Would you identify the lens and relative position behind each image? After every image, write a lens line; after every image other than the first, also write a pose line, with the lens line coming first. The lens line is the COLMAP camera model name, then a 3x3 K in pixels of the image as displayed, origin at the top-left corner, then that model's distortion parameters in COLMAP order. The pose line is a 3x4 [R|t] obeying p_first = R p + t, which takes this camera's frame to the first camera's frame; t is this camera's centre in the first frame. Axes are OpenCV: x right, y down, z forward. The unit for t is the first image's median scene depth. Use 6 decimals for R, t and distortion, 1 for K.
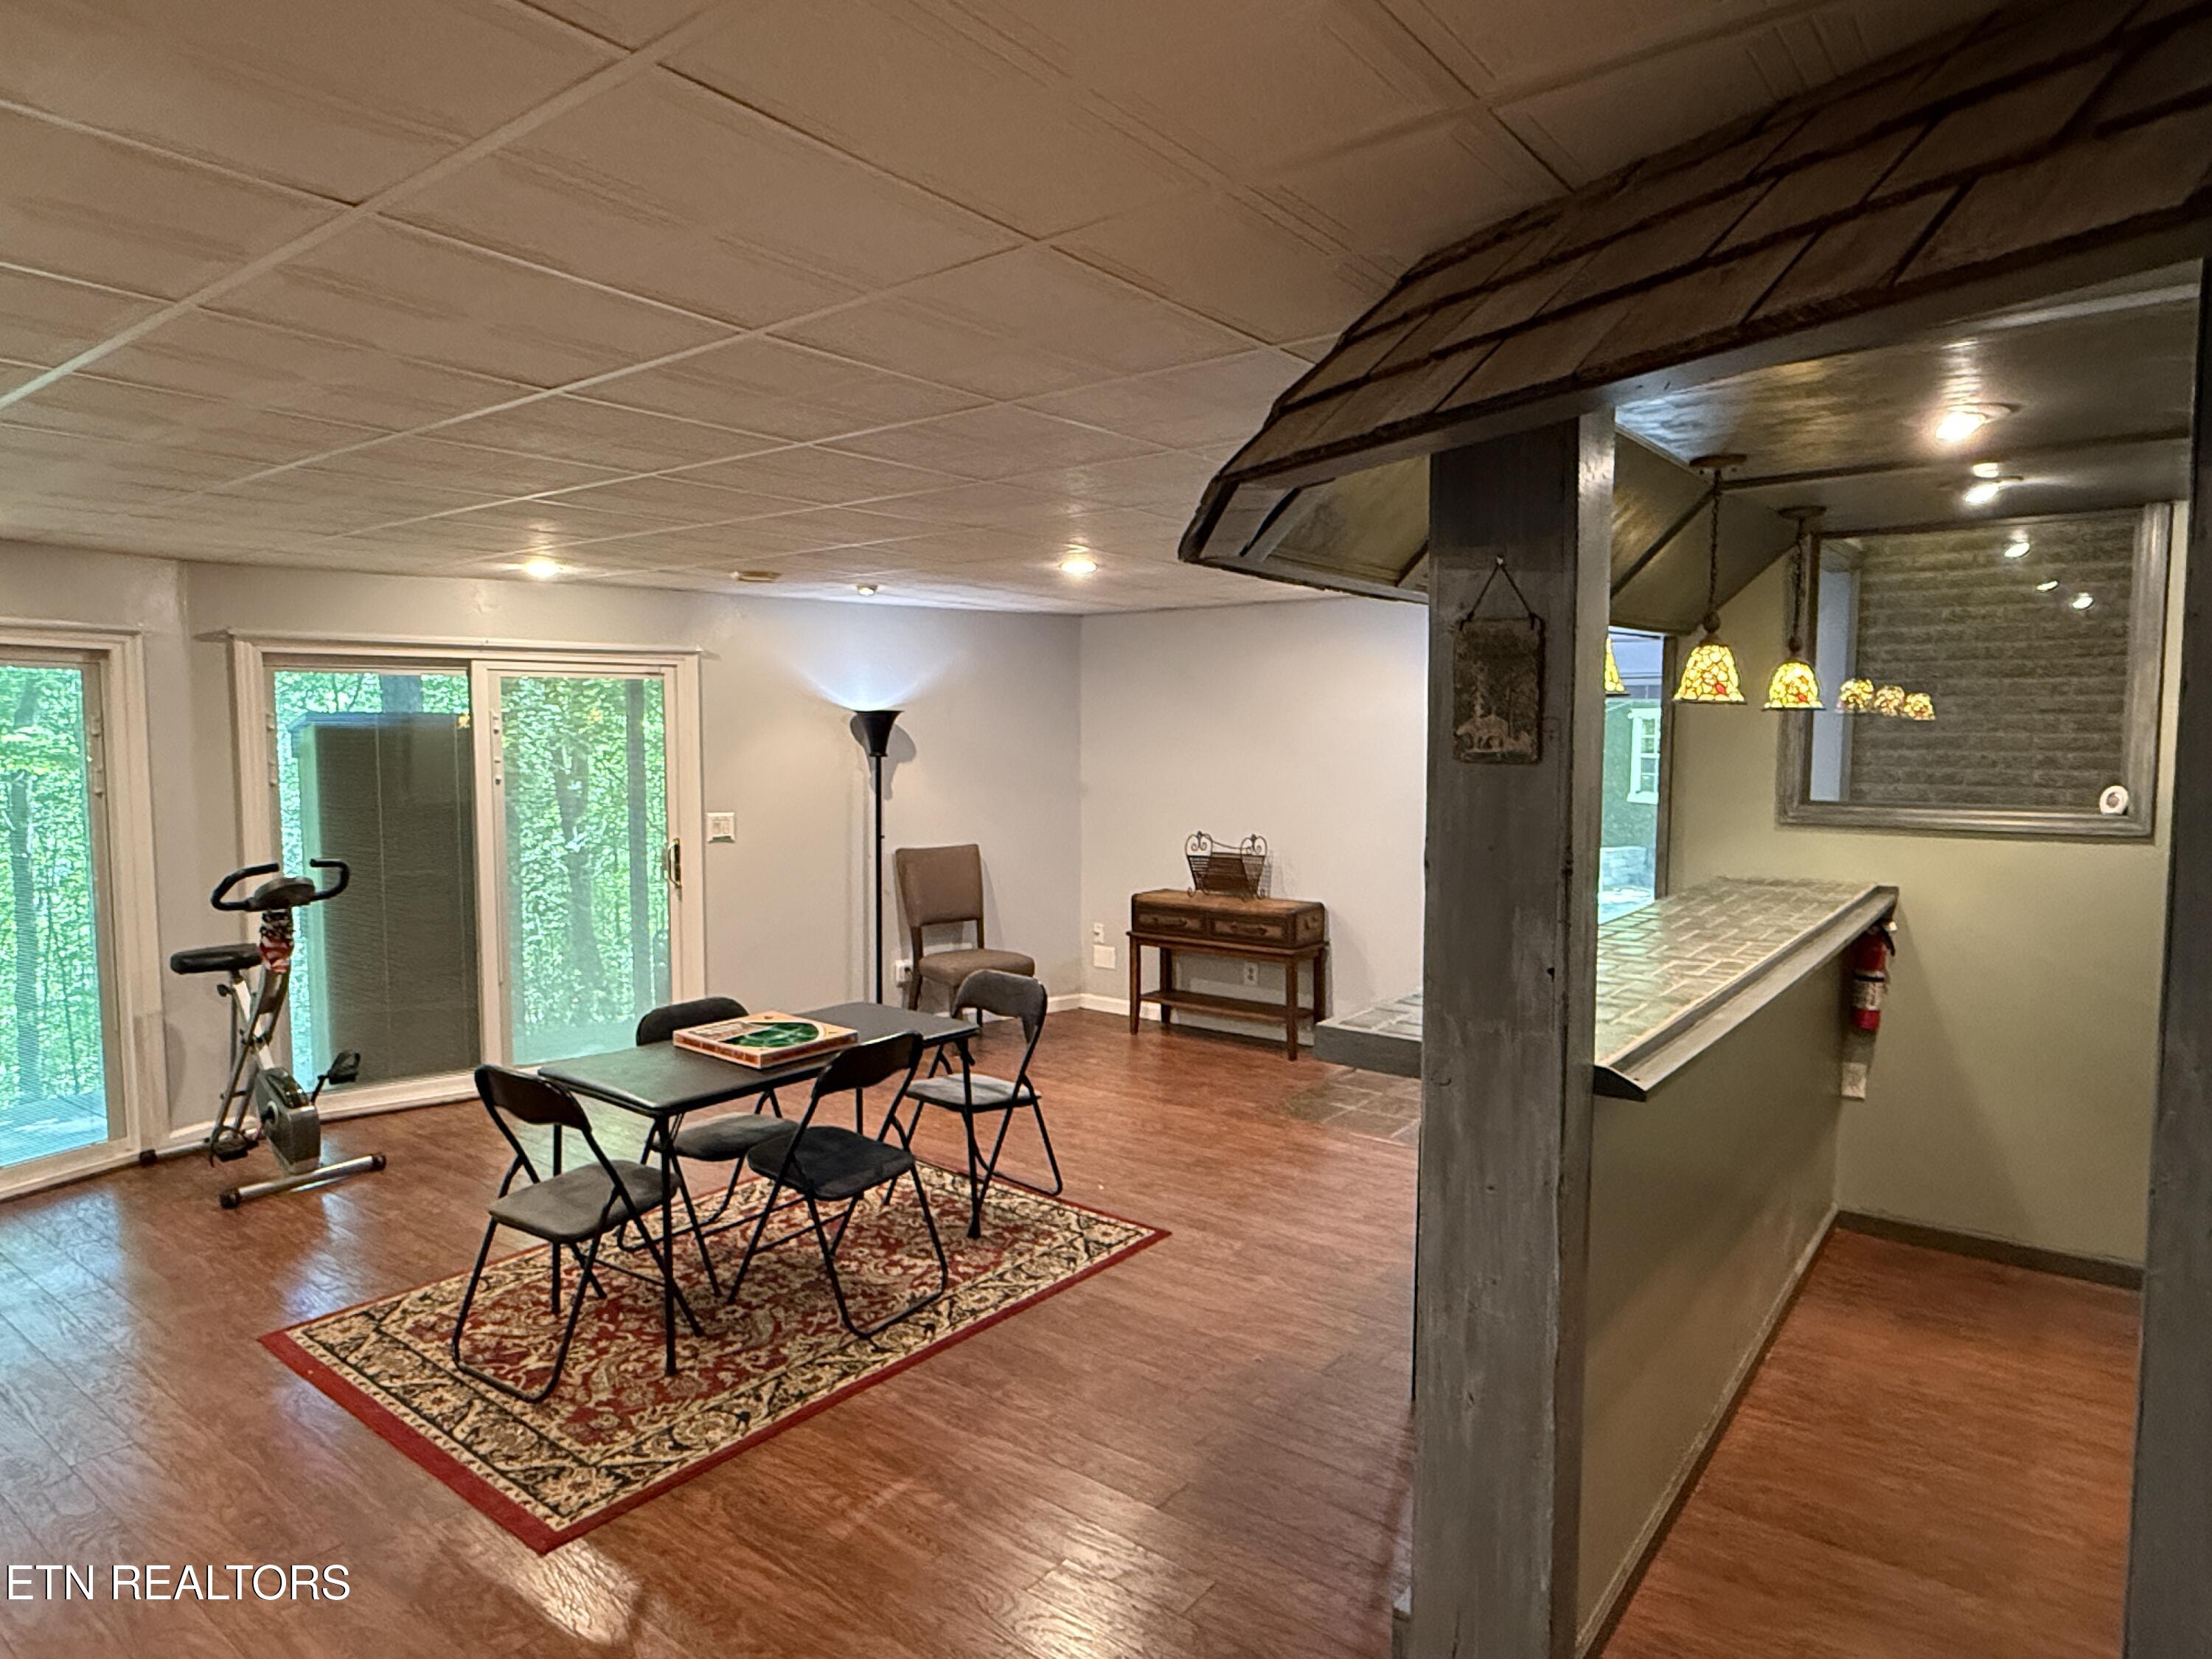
lens RADIAL K [[1319.5, 0, 1098.7], [0, 1319.5, 829.0], [0, 0, 1]] dist [0.000402, -0.000156]
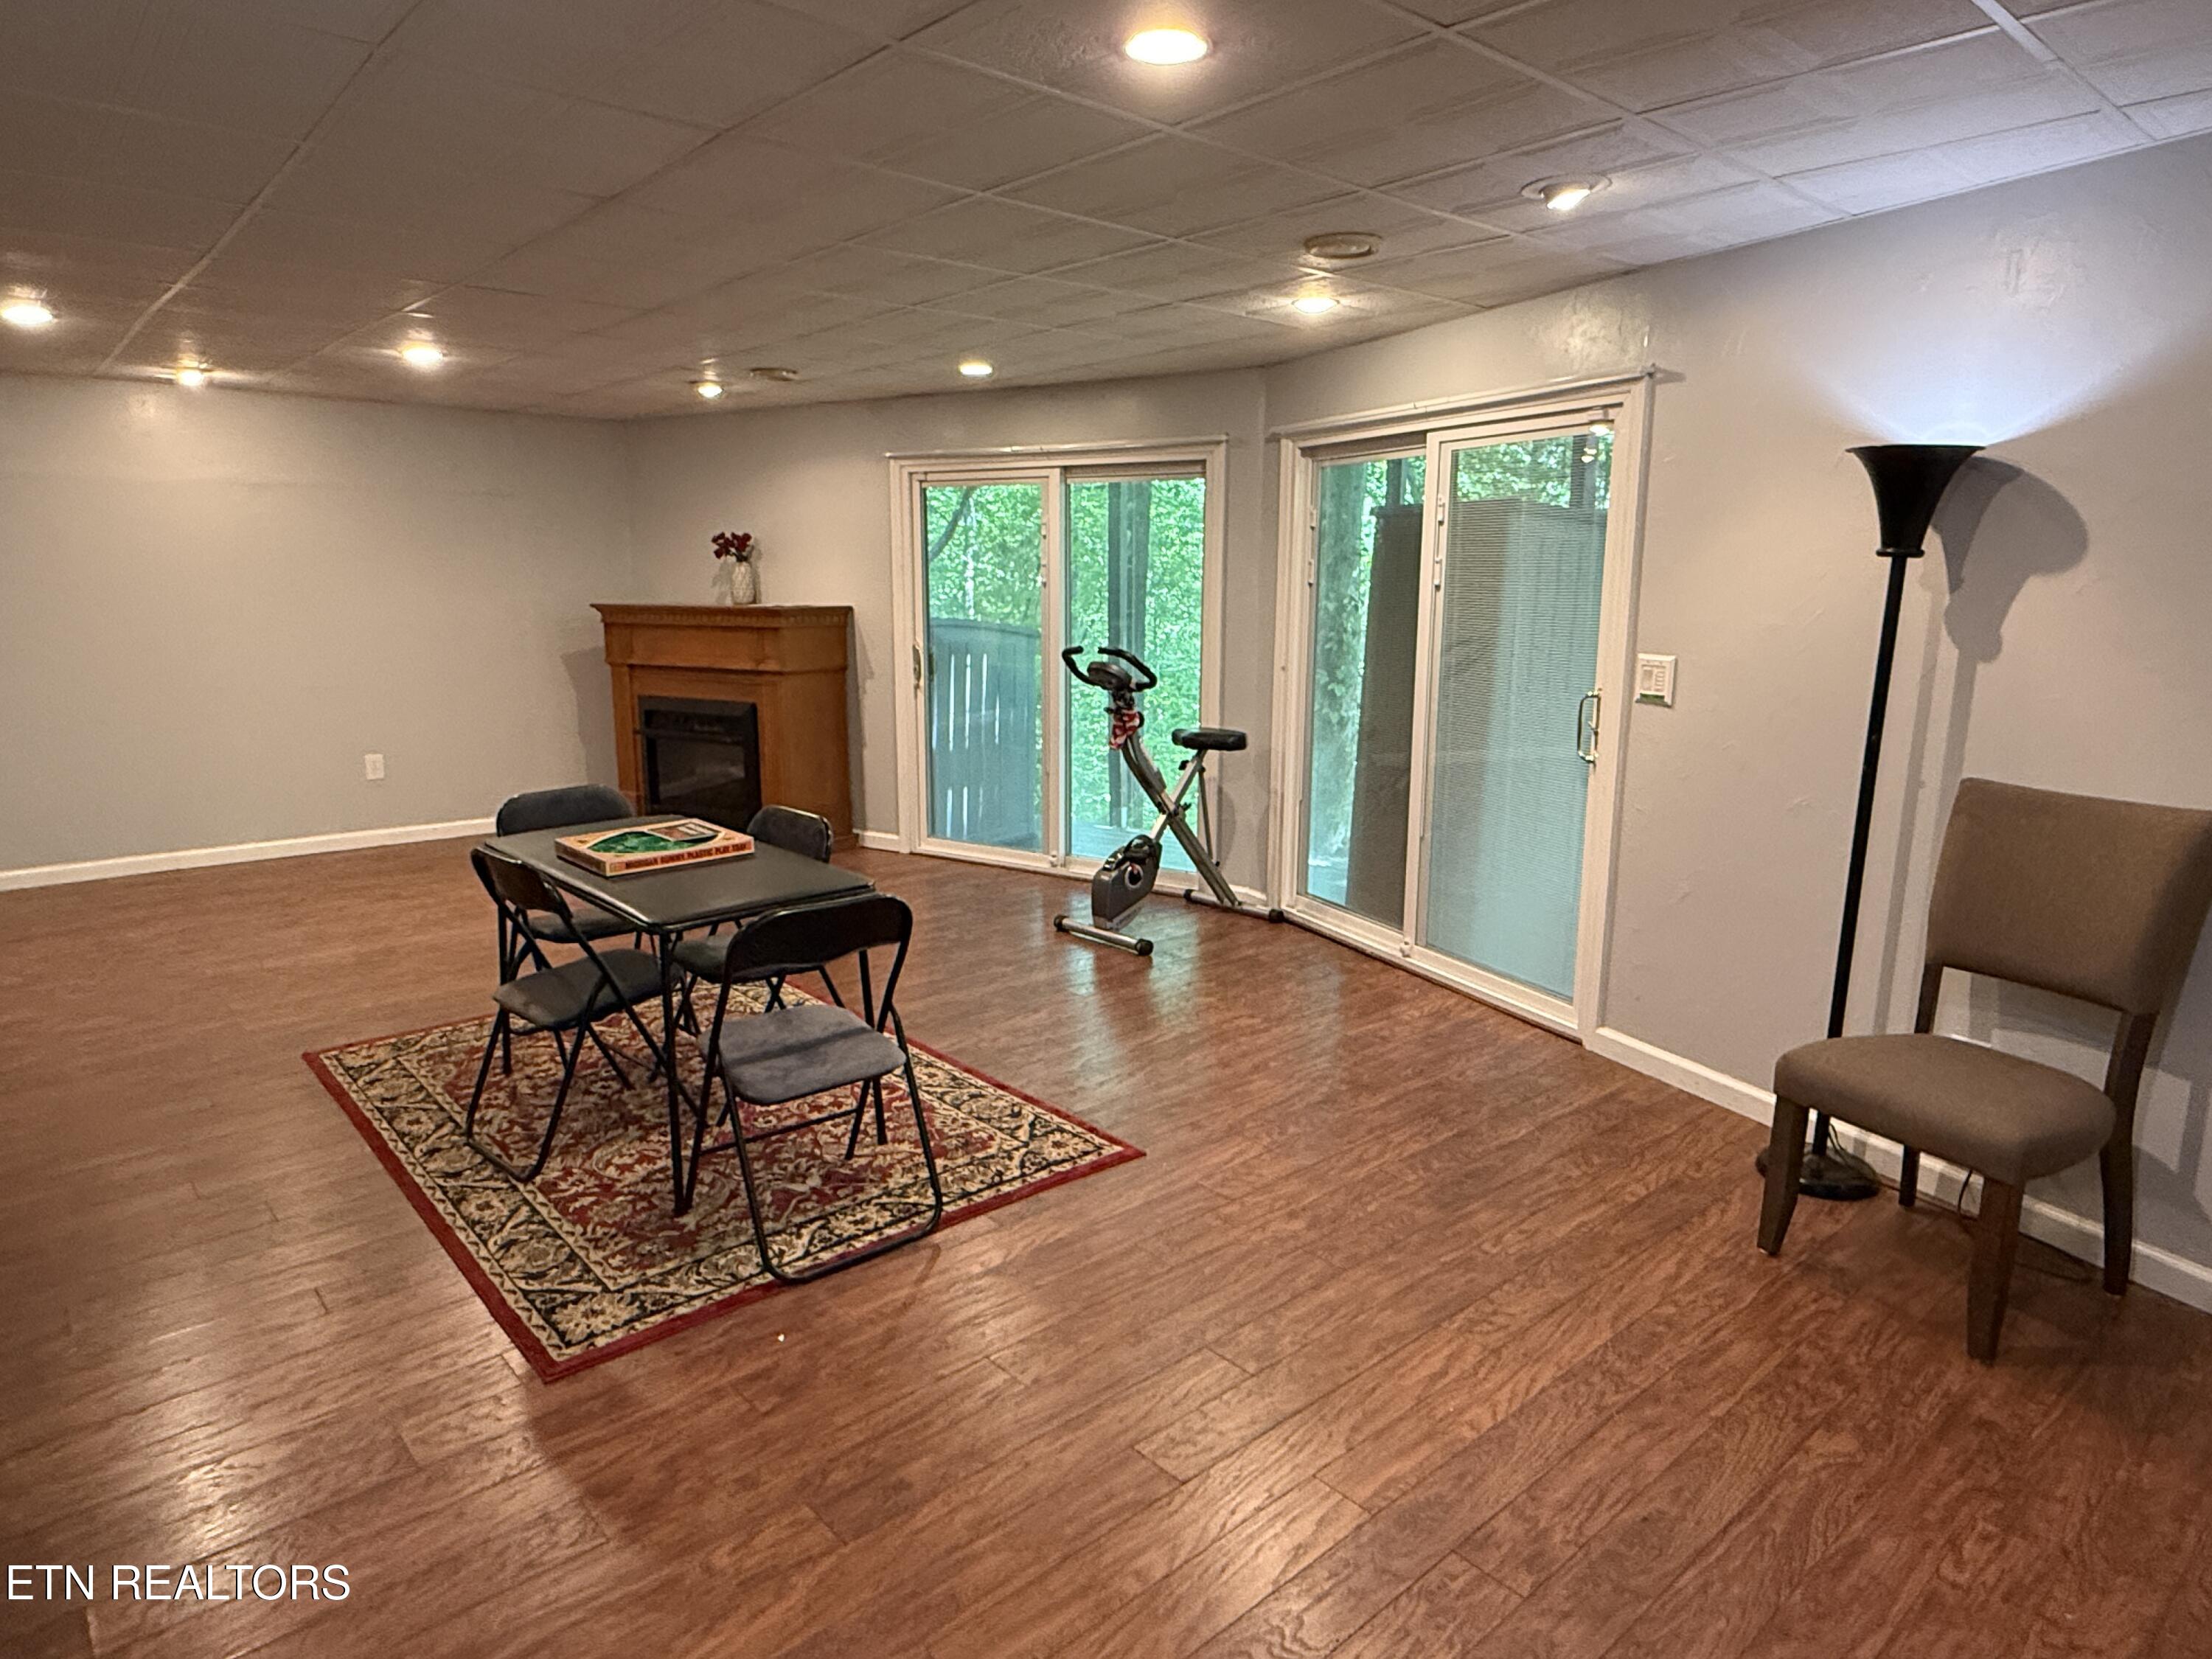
lens RADIAL K [[1319.5, 0, 1101.0], [0, 1319.5, 839.0], [0, 0, 1]] dist [0.000402, -0.000156]
pose [[-0.185211, 0.188671, -0.964417, 0.541001], [-0.081192, 0.975103, 0.206354, -0.052764], [0.979339, 0.116522, -0.165281, 1.394282]]
